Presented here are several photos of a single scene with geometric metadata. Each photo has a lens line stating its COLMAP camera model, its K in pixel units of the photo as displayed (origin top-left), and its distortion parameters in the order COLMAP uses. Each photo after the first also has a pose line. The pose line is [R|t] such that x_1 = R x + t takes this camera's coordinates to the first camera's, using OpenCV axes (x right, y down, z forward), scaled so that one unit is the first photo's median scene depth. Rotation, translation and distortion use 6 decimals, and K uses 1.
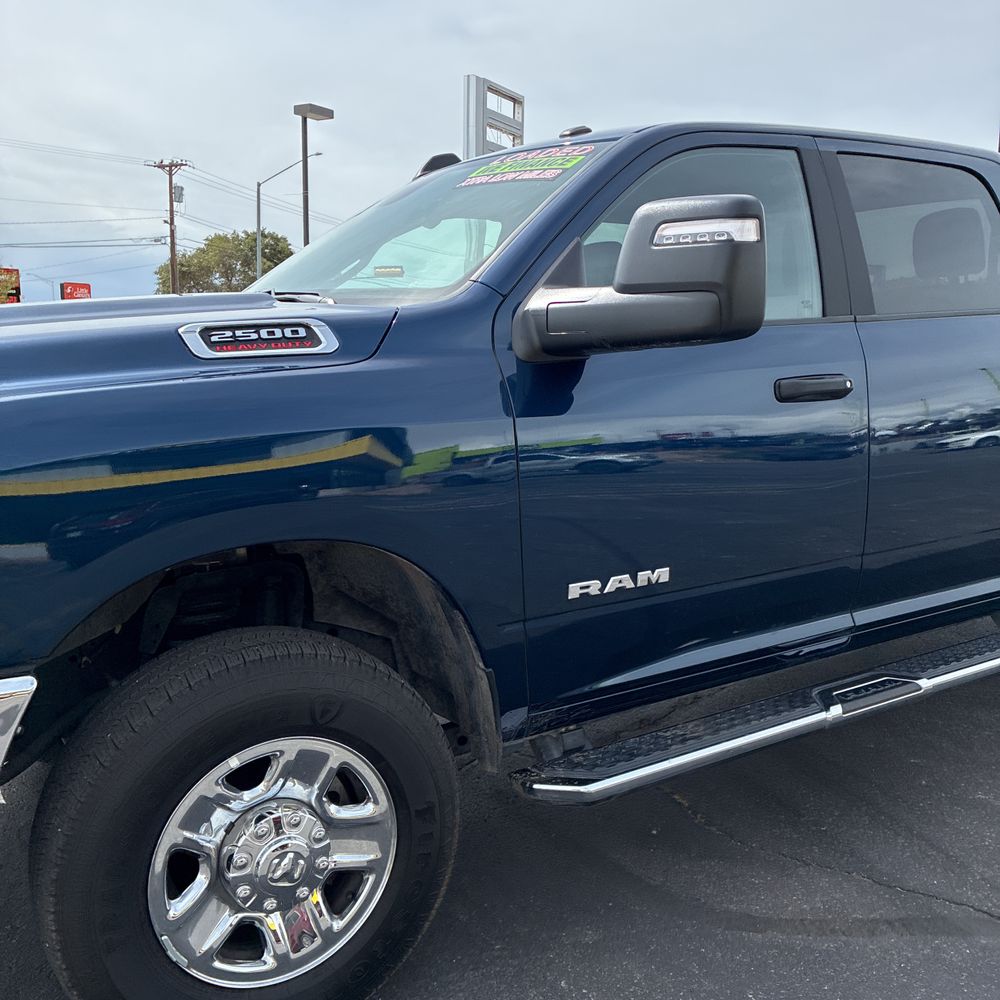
lens RADIAL K [[1017.2, 0, 493.0], [0, 1017.2, 495.0], [0, 0, 1]] dist [0.023174, 0.000000]
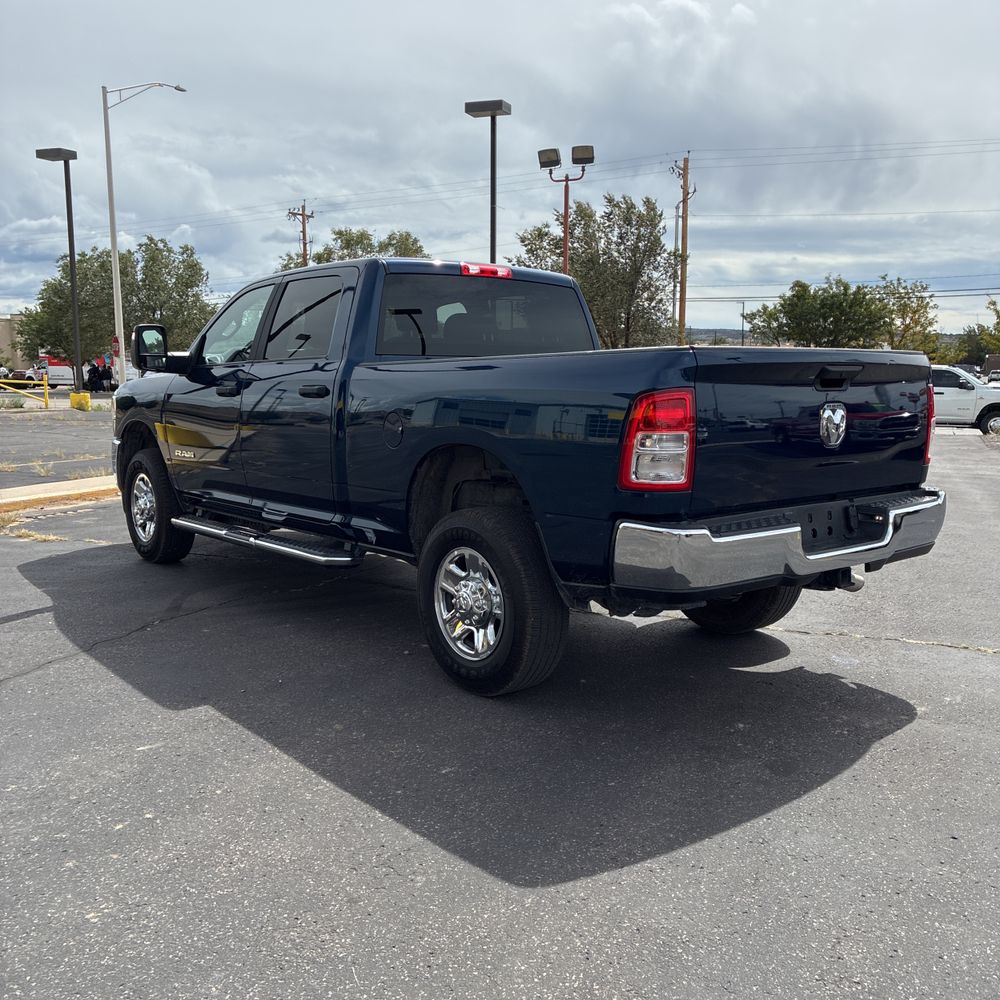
lens RADIAL K [[1017.2, 0, 488.1], [0, 1017.2, 506.5], [0, 0, 1]] dist [0.023174, 0.000000]
pose [[0.127606, 0.143356, -0.981410, 3.026709], [-0.152966, 0.980505, 0.123335, -0.250114], [0.979958, 0.134384, 0.147047, 1.413442]]
